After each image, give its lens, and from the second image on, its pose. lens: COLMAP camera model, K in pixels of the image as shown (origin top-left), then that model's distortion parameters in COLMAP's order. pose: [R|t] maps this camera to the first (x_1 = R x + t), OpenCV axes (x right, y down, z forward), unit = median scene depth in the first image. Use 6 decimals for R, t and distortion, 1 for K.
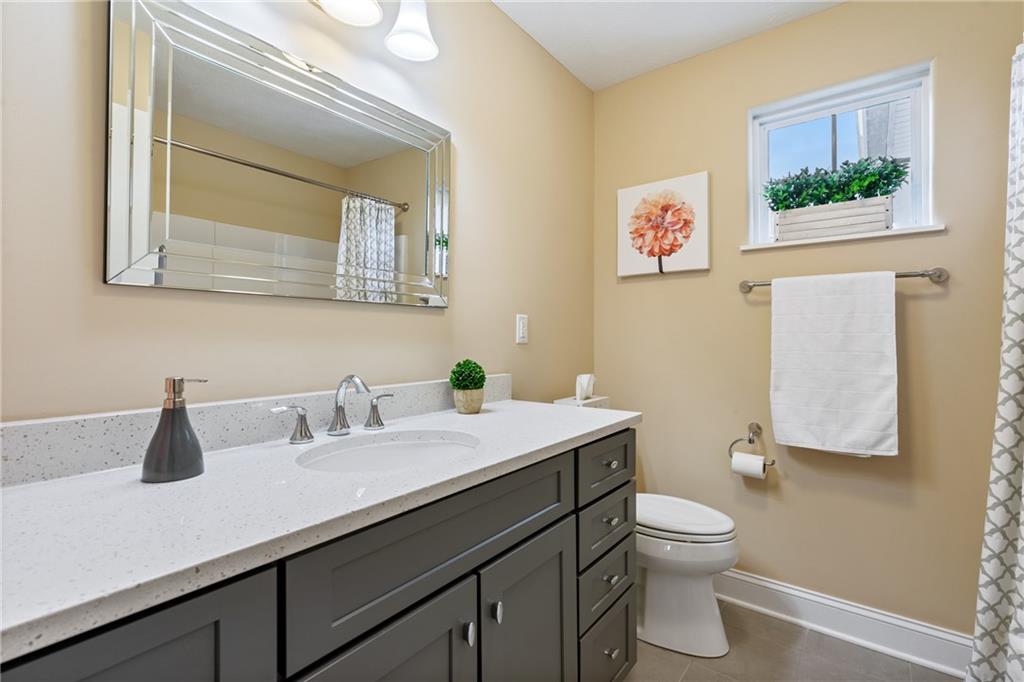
lens RADIAL K [[465.4, 0, 511.7], [0, 465.4, 334.4], [0, 0, 1]] dist [-0.003028, 0.000301]
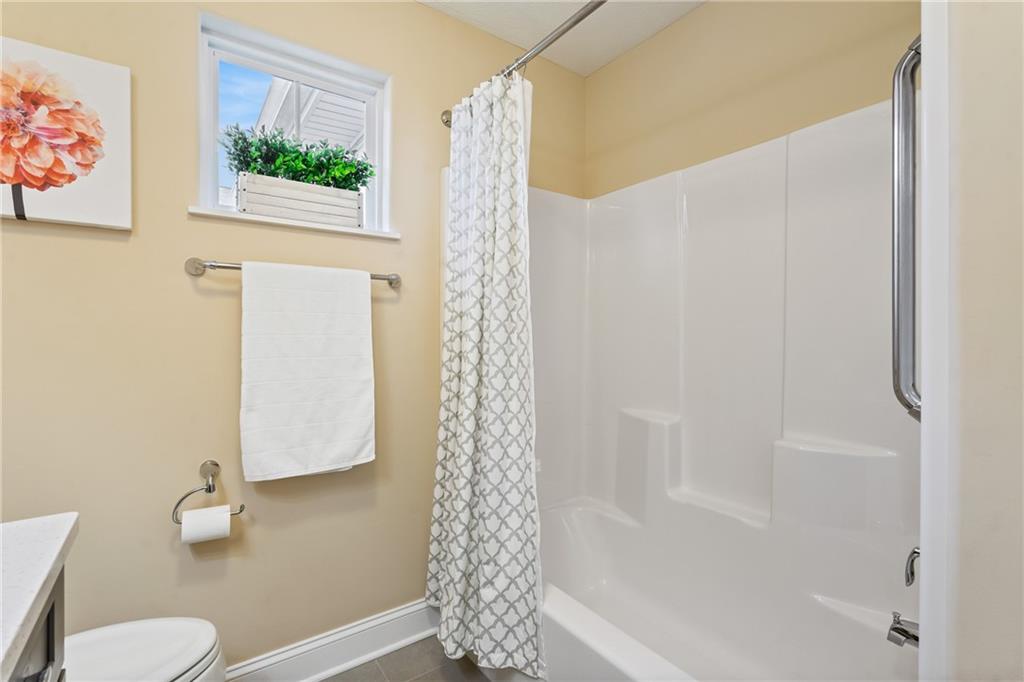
lens RADIAL K [[465.4, 0, 511.7], [0, 465.4, 334.4], [0, 0, 1]] dist [-0.003028, 0.000301]
pose [[0.277076, -0.004256, 0.960839, -0.028336], [-0.007011, 0.999955, 0.006451, -0.010547], [-0.960822, -0.008524, 0.277033, 0.361386]]
